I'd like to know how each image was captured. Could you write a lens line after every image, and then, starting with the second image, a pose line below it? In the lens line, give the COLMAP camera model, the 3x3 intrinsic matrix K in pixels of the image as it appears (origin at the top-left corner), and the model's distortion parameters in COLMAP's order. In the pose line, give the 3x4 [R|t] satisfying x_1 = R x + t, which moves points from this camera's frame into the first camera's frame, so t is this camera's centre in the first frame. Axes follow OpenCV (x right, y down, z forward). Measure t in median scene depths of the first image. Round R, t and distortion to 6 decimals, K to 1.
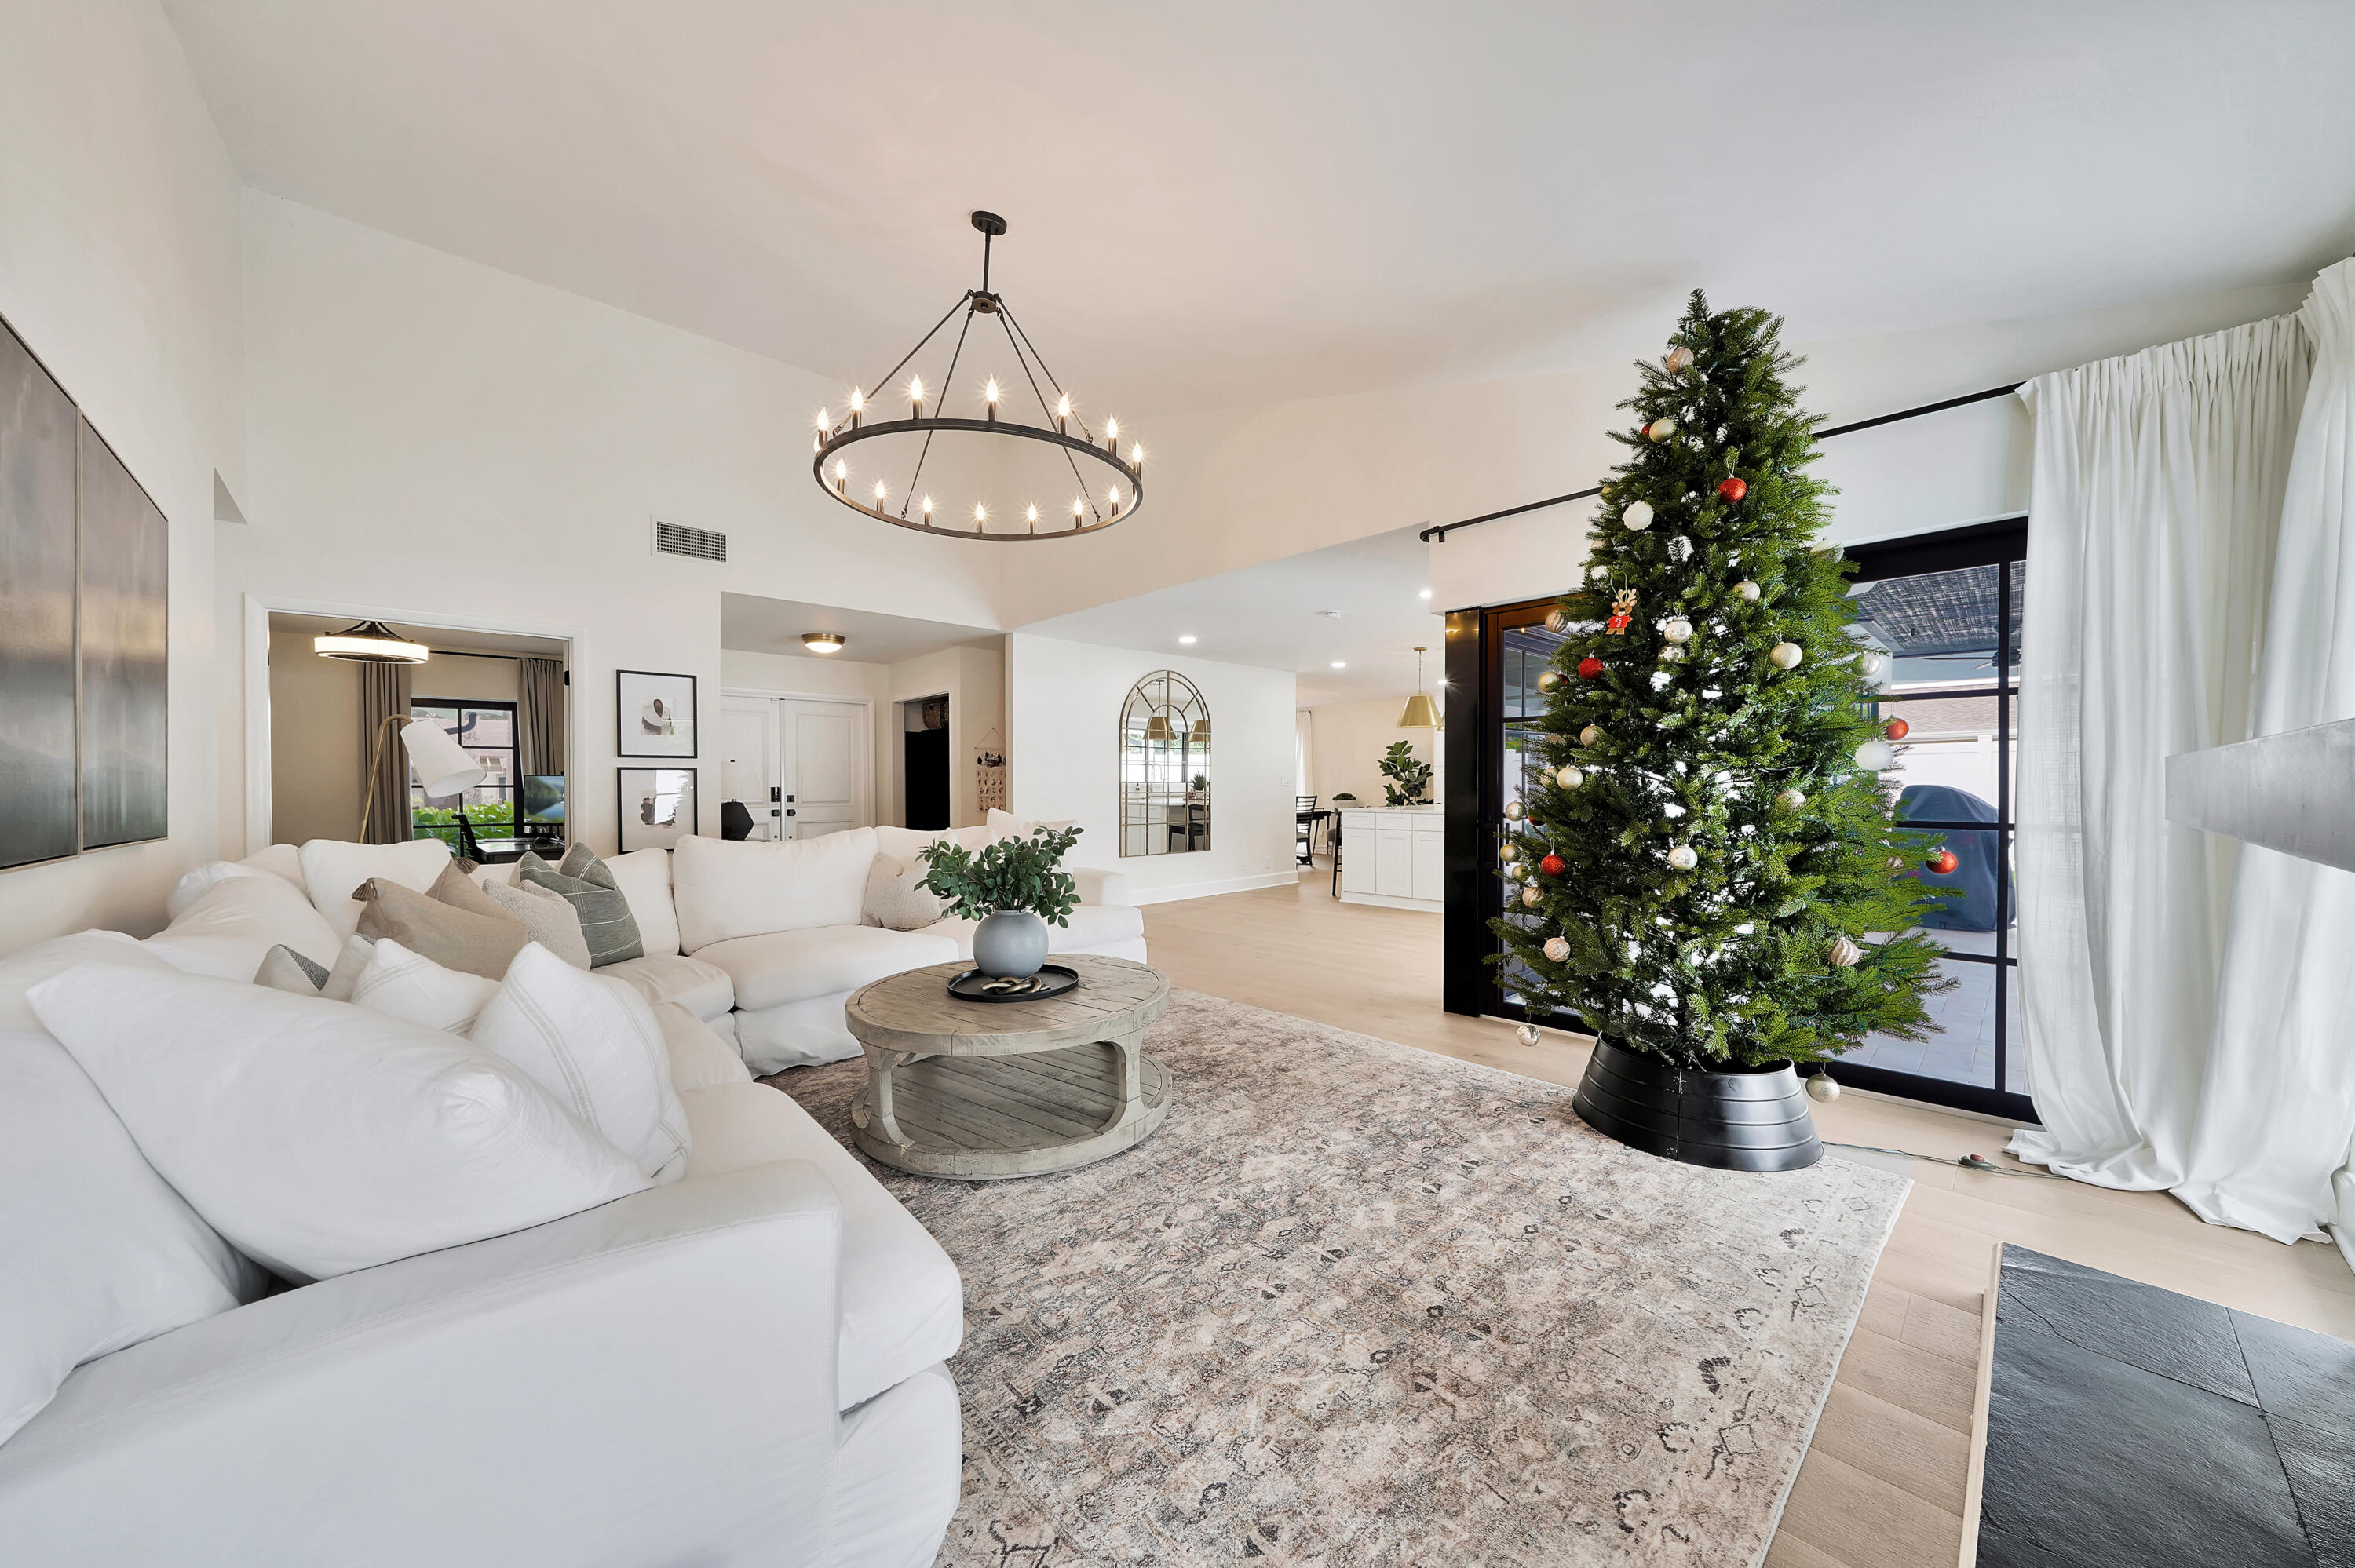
lens RADIAL K [[819.6, 0, 1167.8], [0, 819.6, 806.2], [0, 0, 1]] dist [-0.003827, -0.000155]
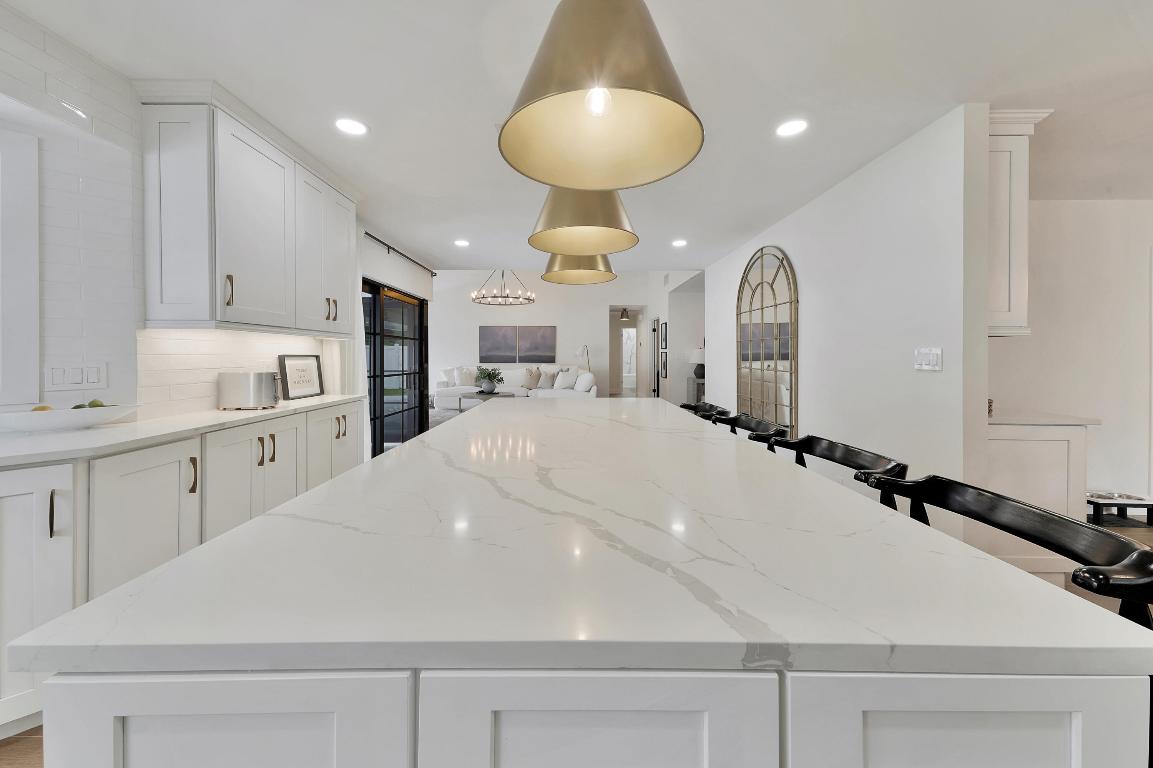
lens RADIAL K [[414.0, 0, 574.4], [0, 414.0, 360.1], [0, 0, 1]] dist [0.013967, -0.000009]
pose [[-0.676826, 0.015702, -0.735976, 0.758368], [-0.015032, 0.999269, 0.035142, -0.061555], [0.735990, 0.034848, -0.676095, 1.691325]]
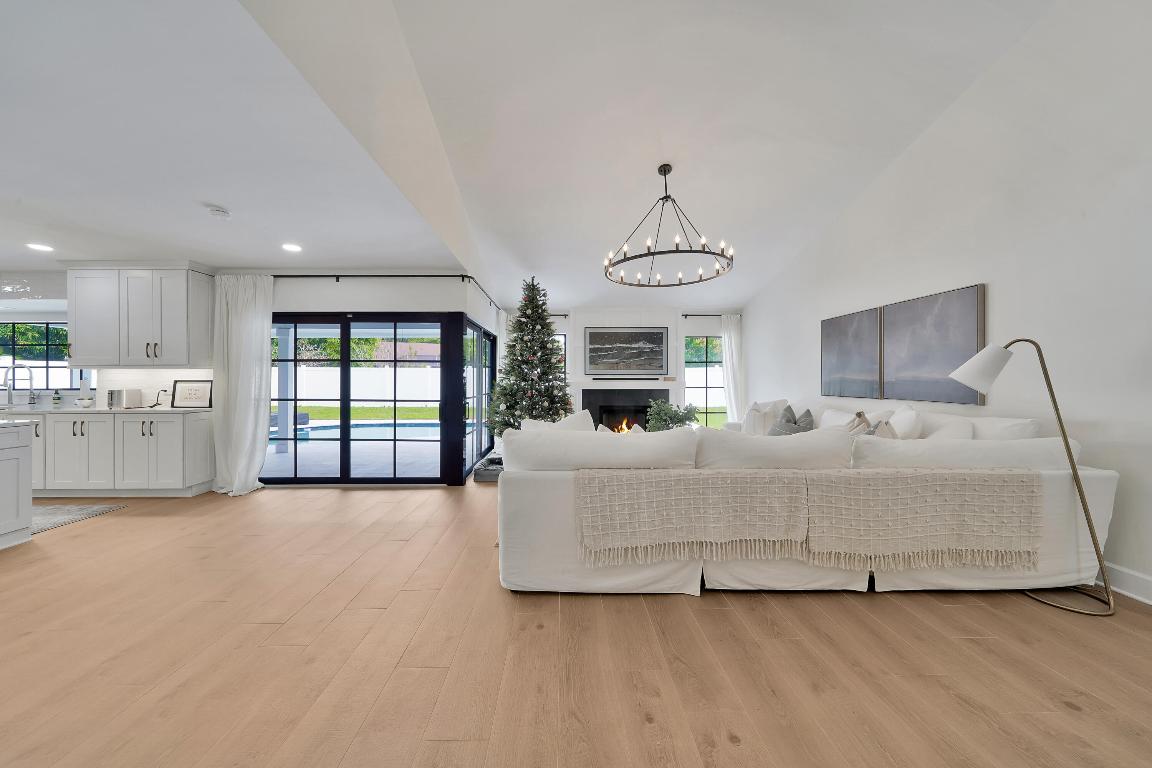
lens RADIAL K [[404.5, 0, 571.4], [0, 404.5, 380.5], [0, 0, 1]] dist [-0.006250, -0.000118]
pose [[-0.744182, 0.008422, 0.667924, -0.463497], [0.024159, 0.999606, 0.014313, -0.037378], [-0.667540, 0.026788, -0.744092, 1.174563]]
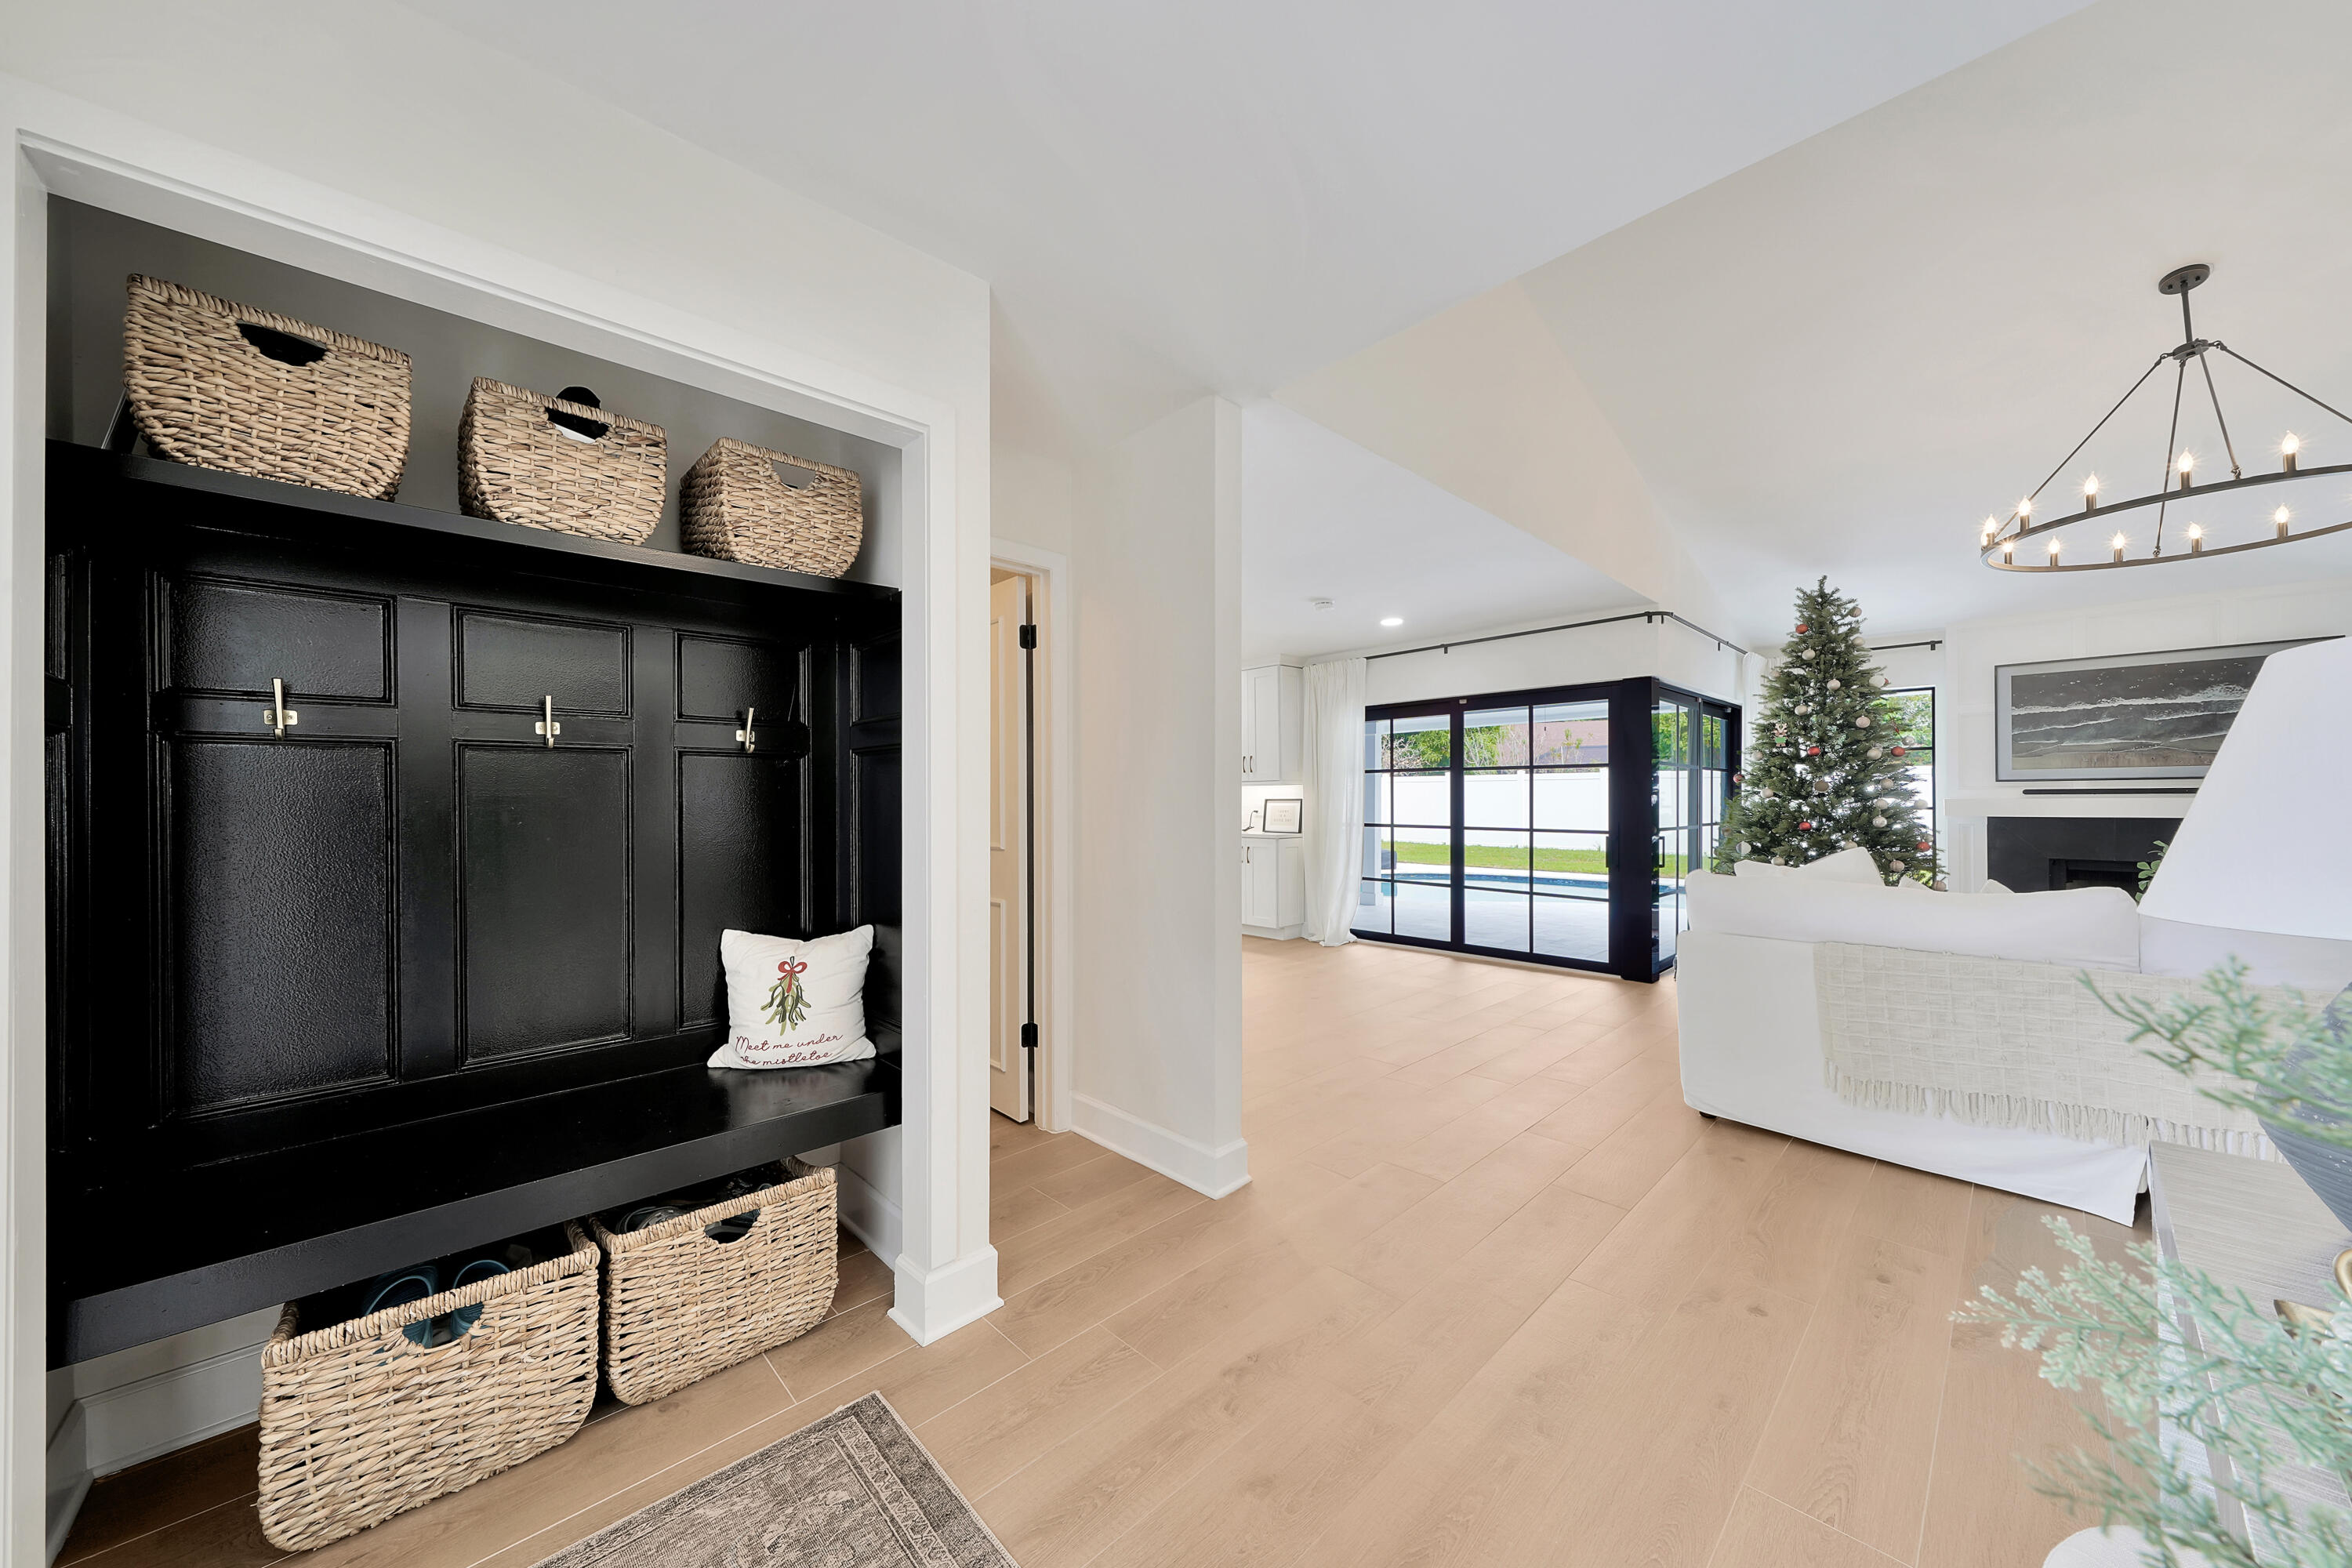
lens RADIAL K [[819.3, 0, 1169.2], [0, 819.3, 799.6], [0, 0, 1]] dist [-0.003959, -0.000115]
pose [[-0.003159, 0.008356, 0.999960, -0.688916], [0.031654, 0.999465, -0.008252, -0.038112], [-0.999494, 0.031626, -0.003422, 1.267048]]
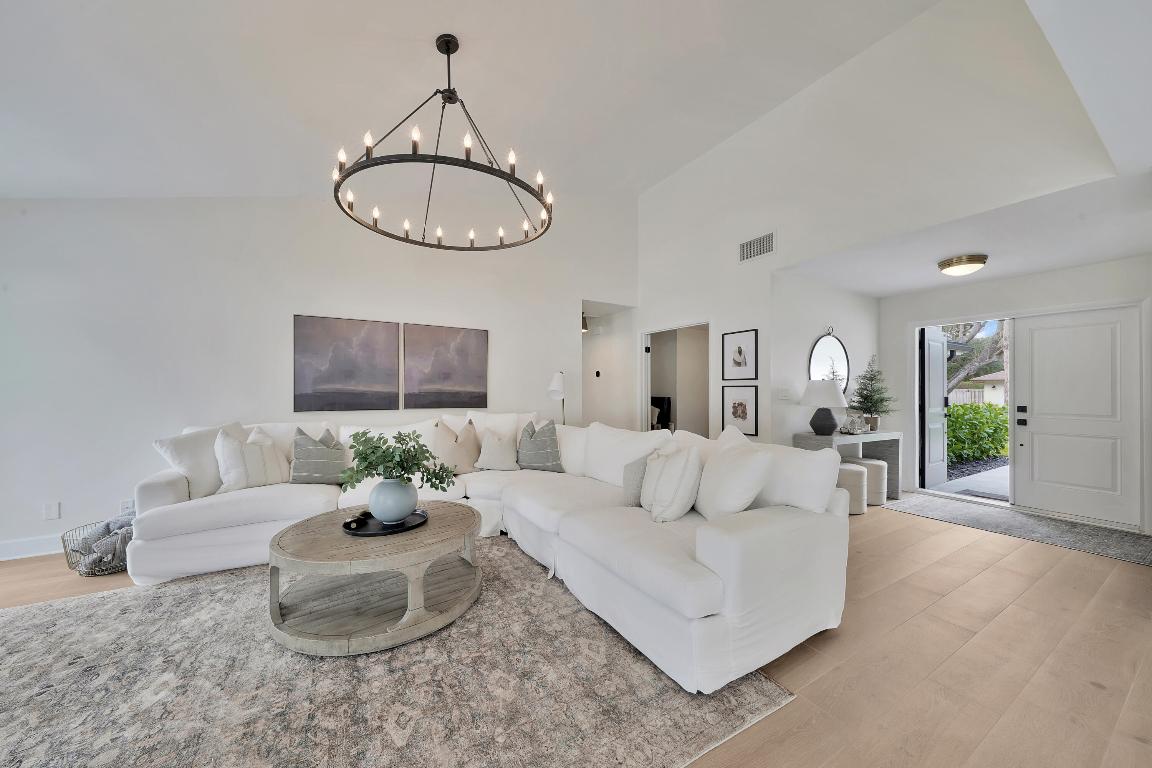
lens RADIAL K [[401.3, 0, 572.7], [0, 401.3, 391.6], [0, 0, 1]] dist [-0.003959, -0.000115]
pose [[-0.217163, 0.008730, -0.976096, 0.259375], [-0.025951, 0.999555, 0.014713, -0.034758], [0.975790, 0.028526, -0.216840, 0.764979]]
